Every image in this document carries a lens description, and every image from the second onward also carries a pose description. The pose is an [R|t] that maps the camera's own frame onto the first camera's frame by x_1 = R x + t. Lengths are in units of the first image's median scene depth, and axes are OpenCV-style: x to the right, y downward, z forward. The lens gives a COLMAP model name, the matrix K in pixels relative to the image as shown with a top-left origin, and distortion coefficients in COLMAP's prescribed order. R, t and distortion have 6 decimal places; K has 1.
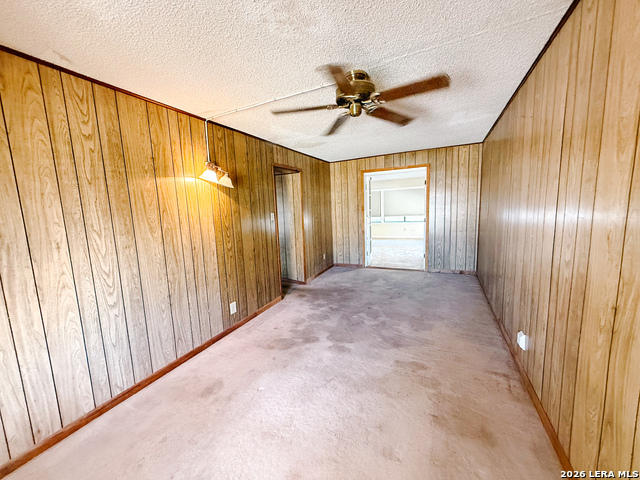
lens RADIAL K [[255.5, 0, 319.4], [0, 255.5, 240.1], [0, 0, 1]] dist [0.001046, -0.000076]
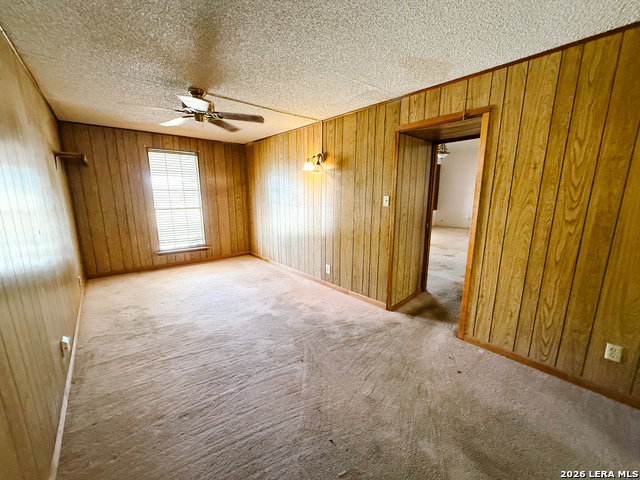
lens RADIAL K [[255.5, 0, 319.0], [0, 255.5, 240.6], [0, 0, 1]] dist [0.001046, -0.000076]
pose [[-0.413816, 0.209872, -0.885838, 0.676963], [-0.107294, 0.955038, 0.276389, -0.186192], [0.904016, 0.209419, -0.372692, 1.240782]]
